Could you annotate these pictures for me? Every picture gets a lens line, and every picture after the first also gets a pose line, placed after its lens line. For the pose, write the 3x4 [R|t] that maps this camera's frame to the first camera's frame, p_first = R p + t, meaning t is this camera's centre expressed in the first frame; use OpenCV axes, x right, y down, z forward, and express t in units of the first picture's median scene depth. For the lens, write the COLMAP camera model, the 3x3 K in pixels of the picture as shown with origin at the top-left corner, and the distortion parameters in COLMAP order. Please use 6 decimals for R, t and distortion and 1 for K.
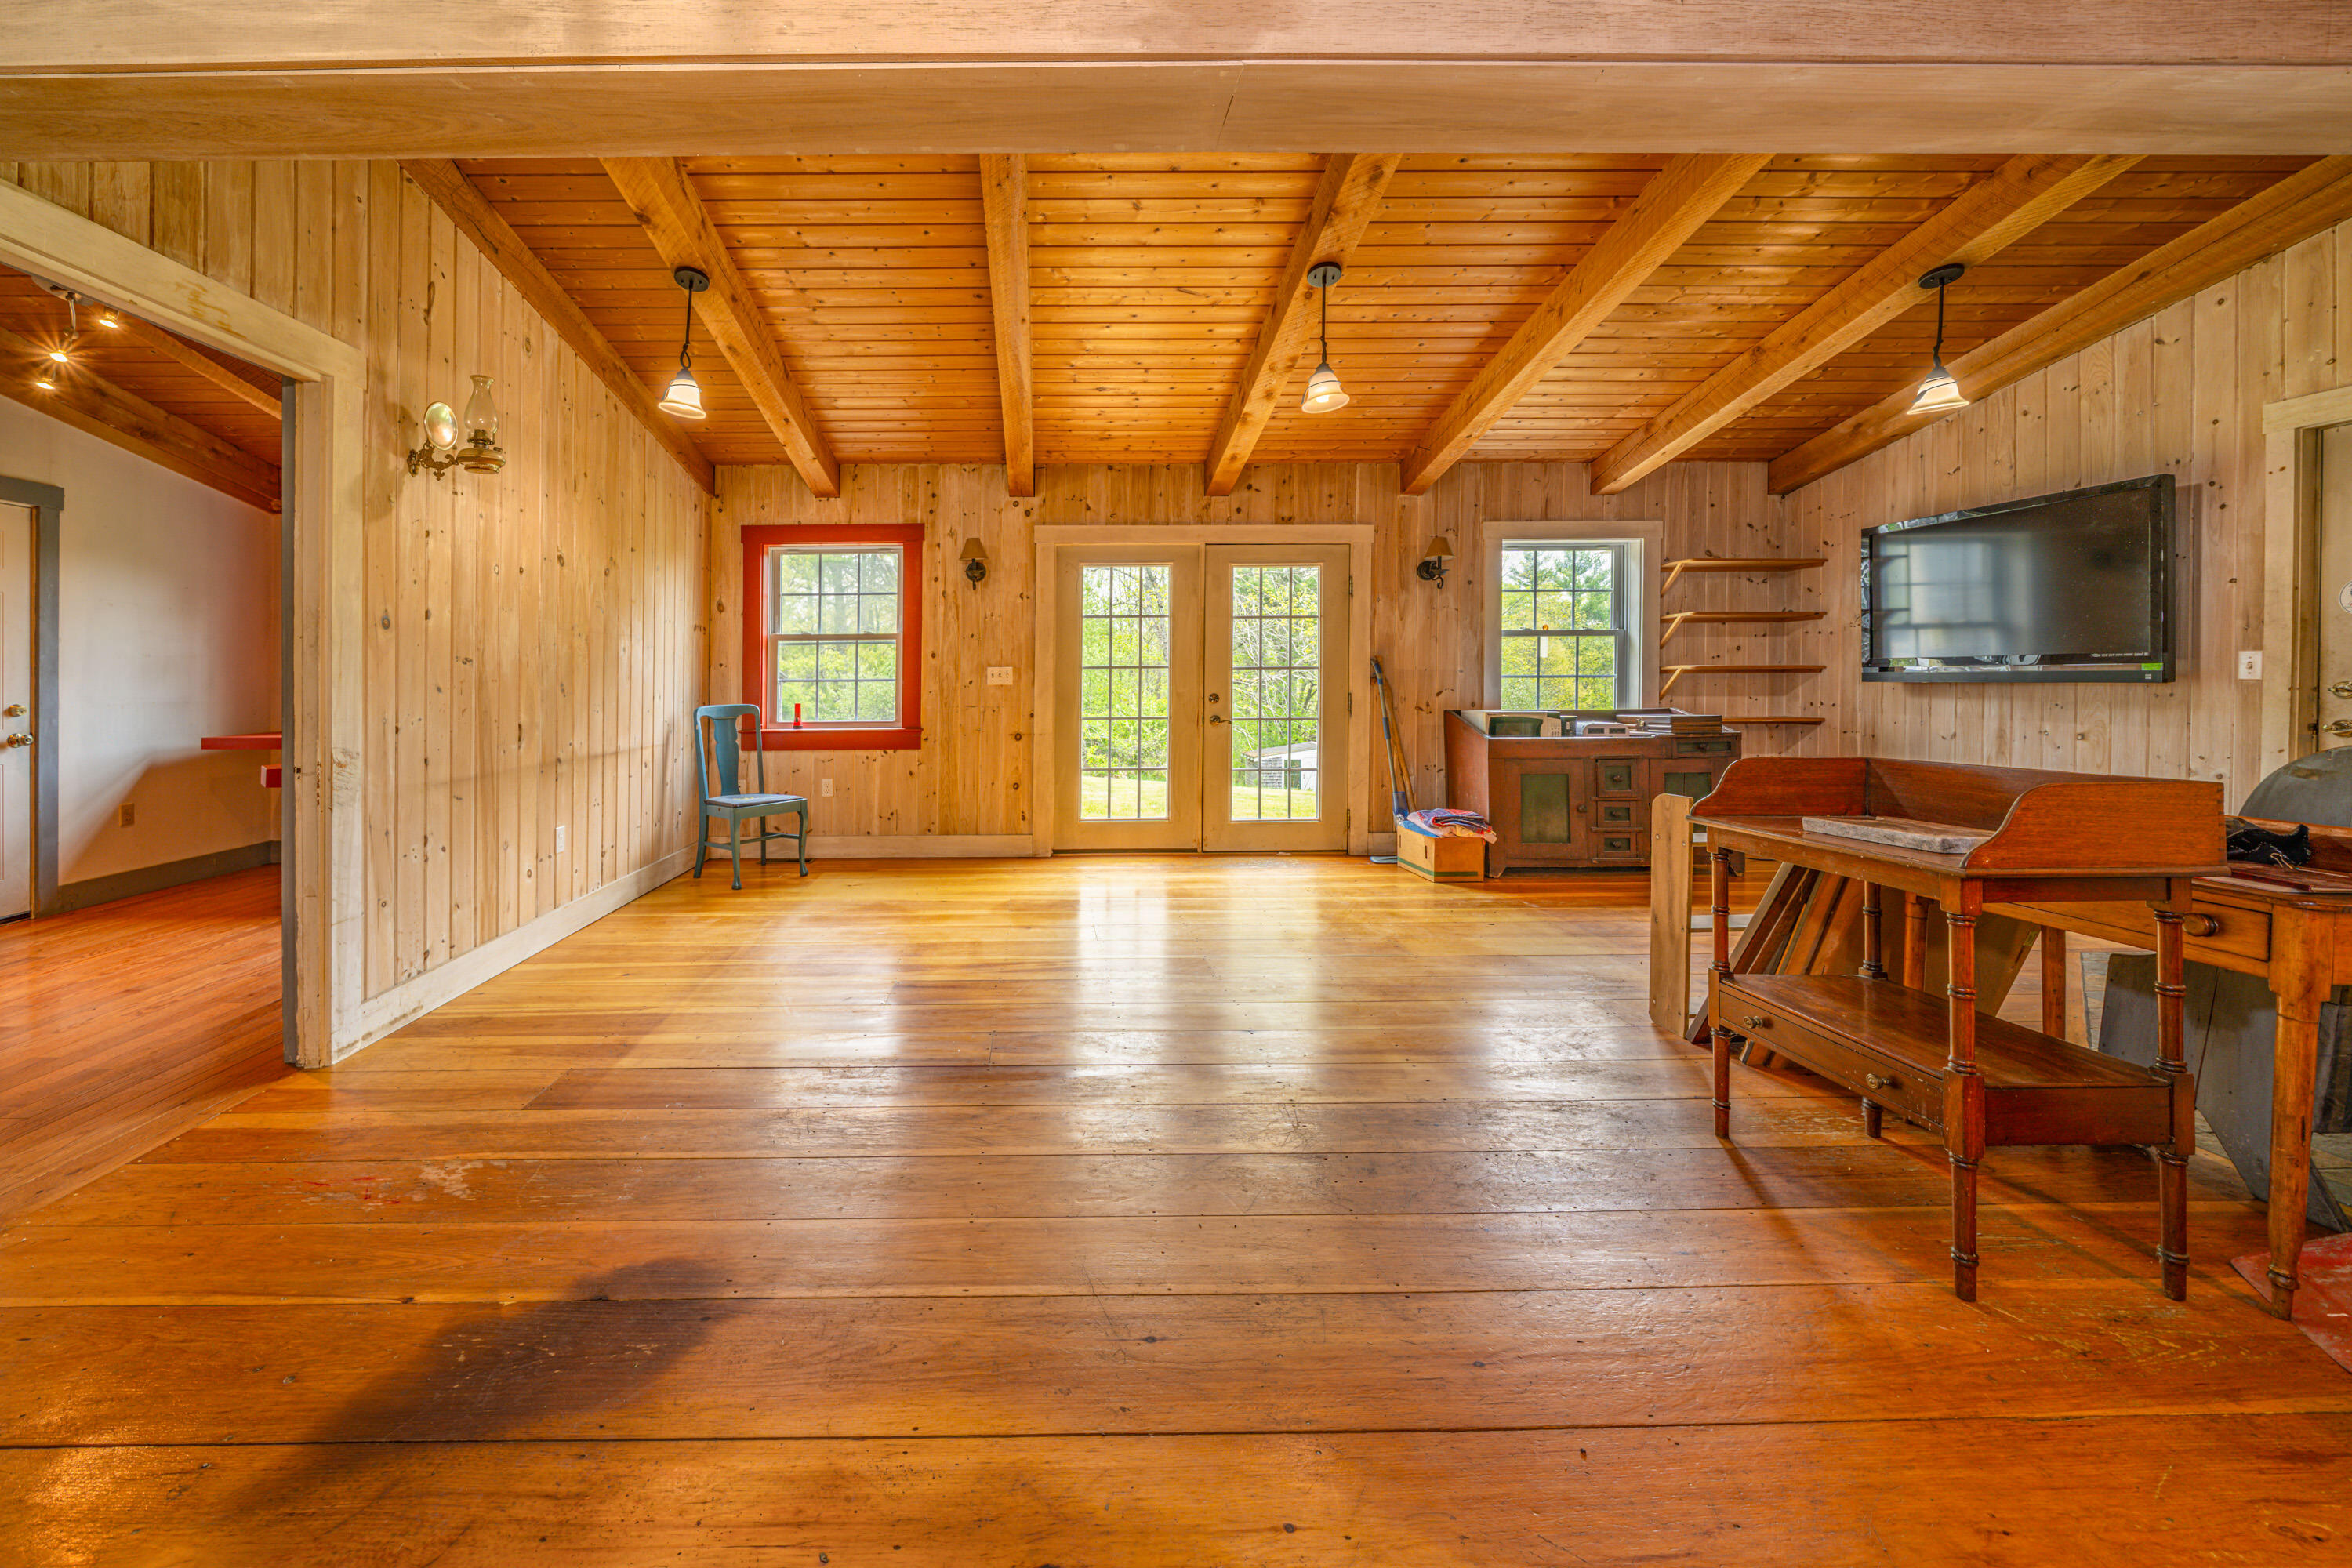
lens RADIAL K [[865.1, 0, 1050.4], [0, 865.1, 677.7], [0, 0, 1]] dist [-0.001992, 0.000063]
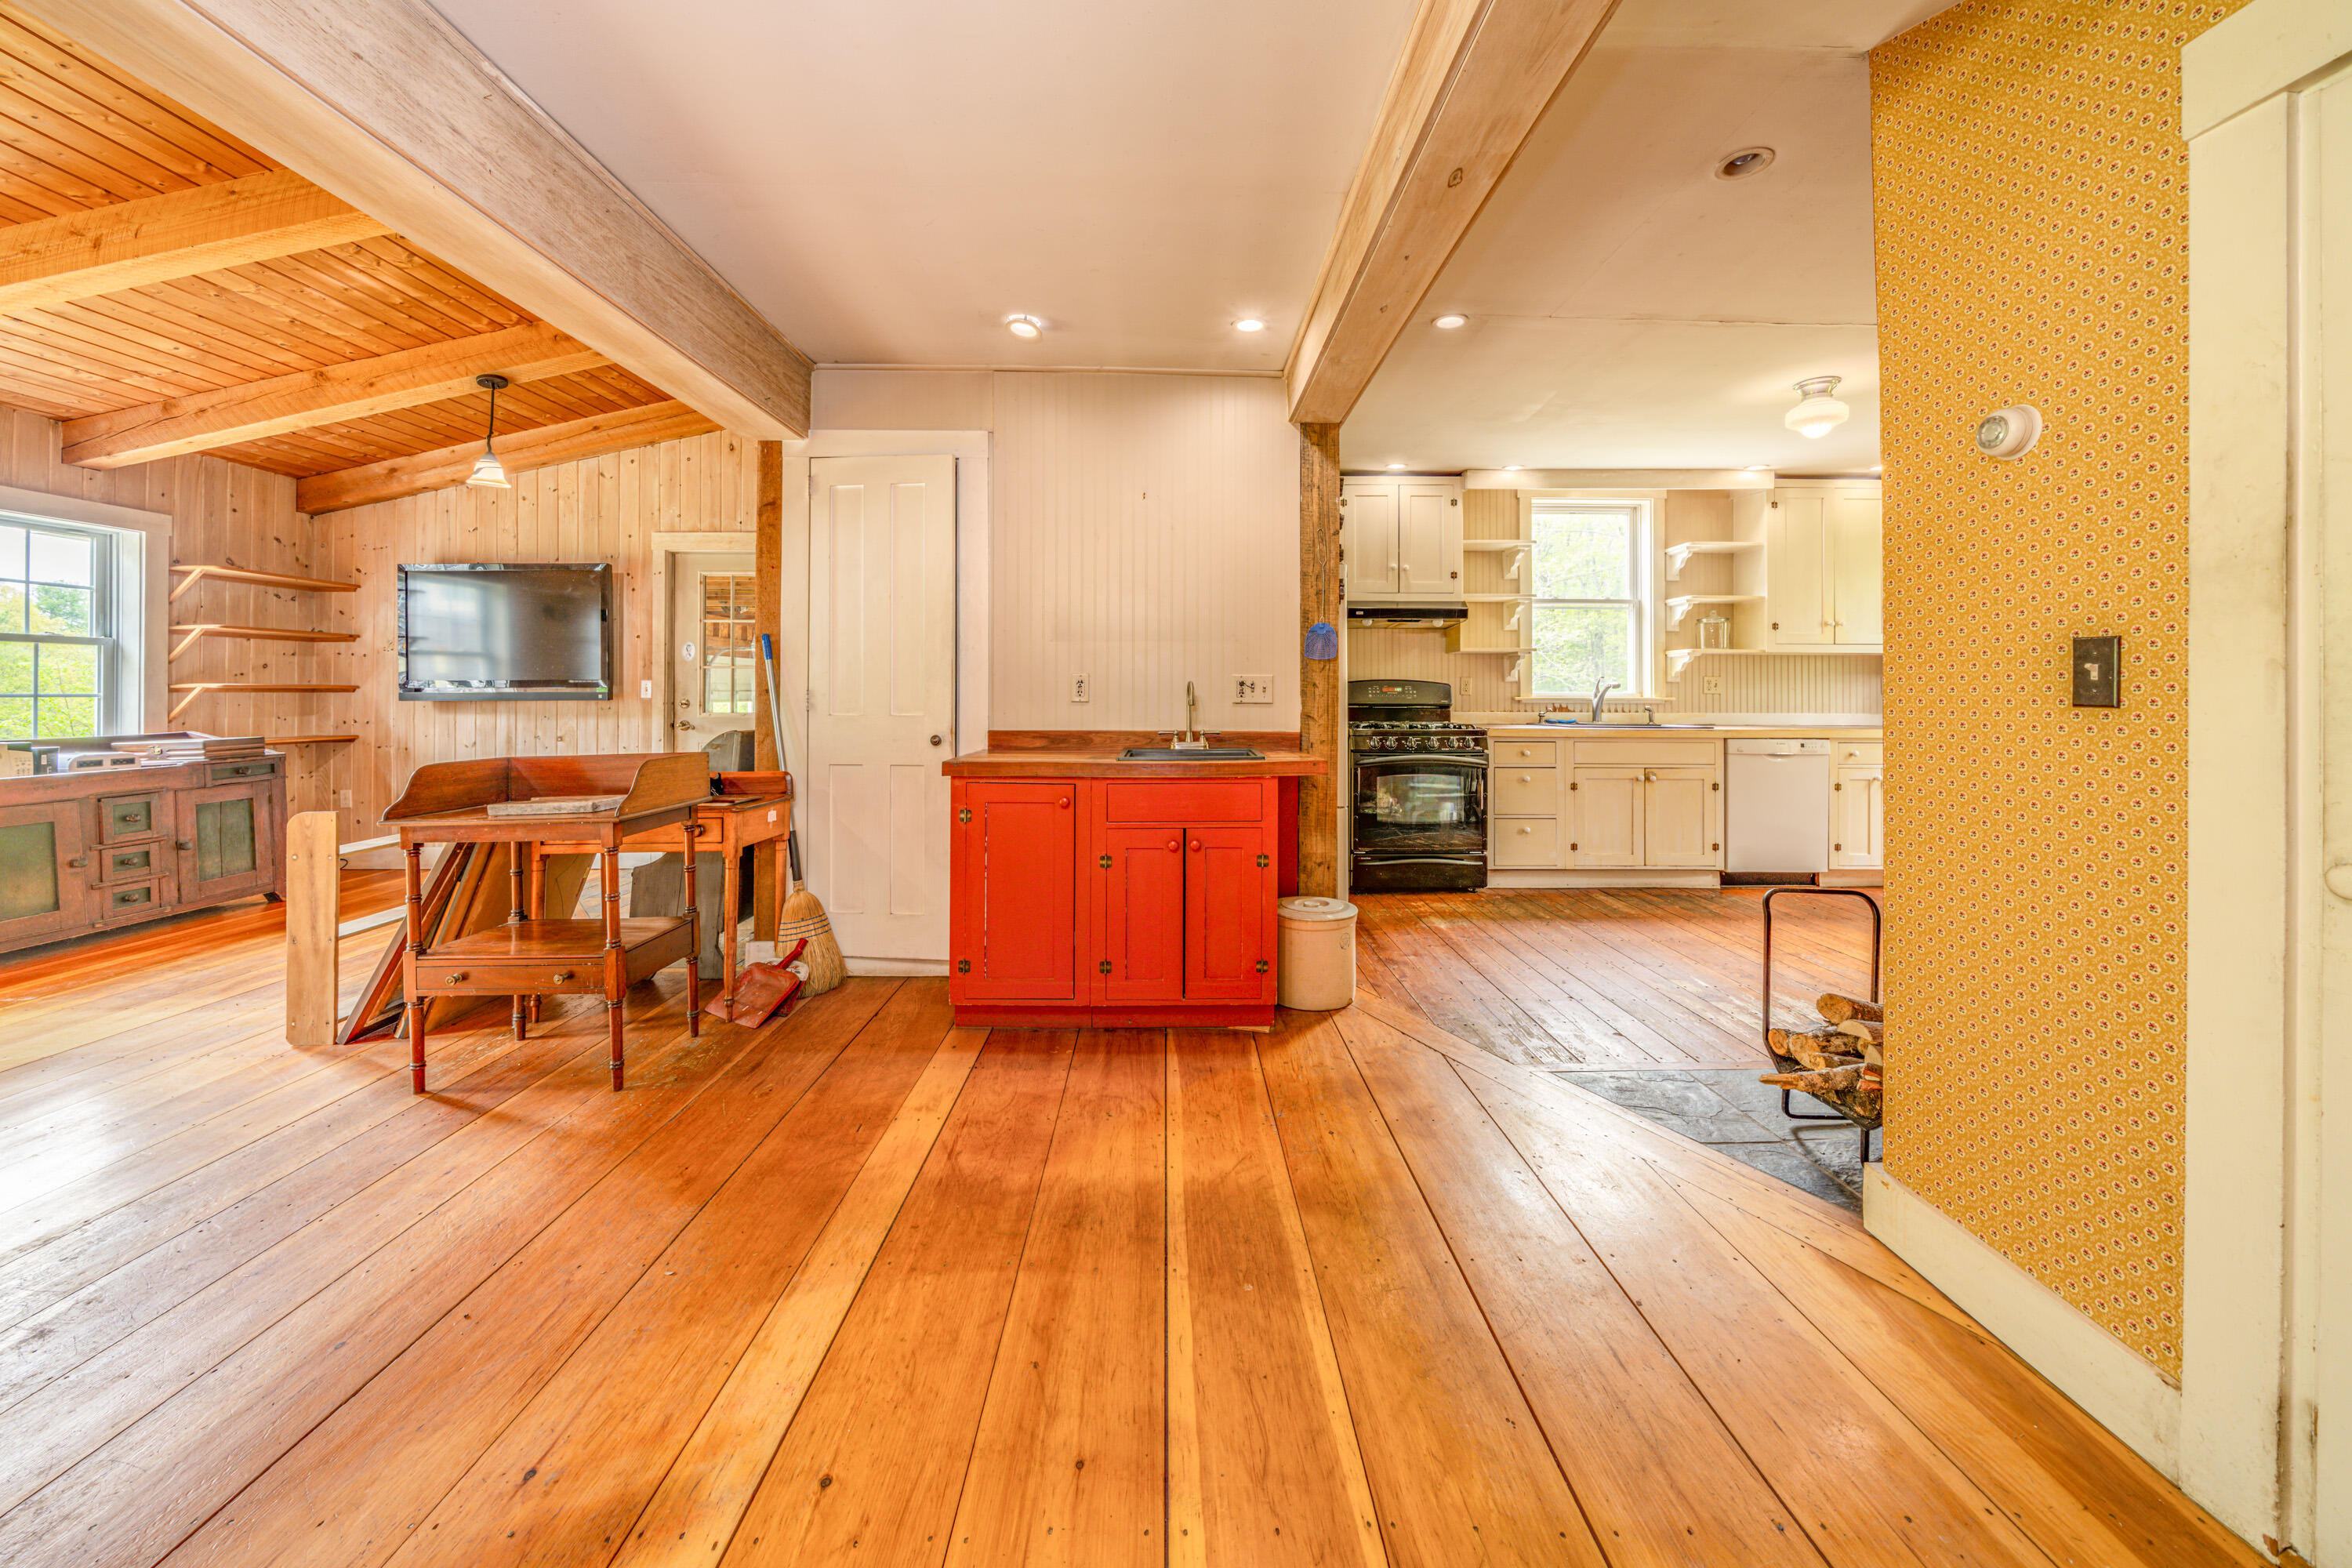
lens RADIAL K [[846.9, 0, 1172.0], [0, 846.9, 693.0], [0, 0, 1]] dist [-0.001803, -0.000189]
pose [[0.006521, 0.004193, 0.999970, -0.156169], [0.001590, 0.999990, -0.004204, 0.000921], [-0.999977, 0.001618, 0.006514, -0.007561]]
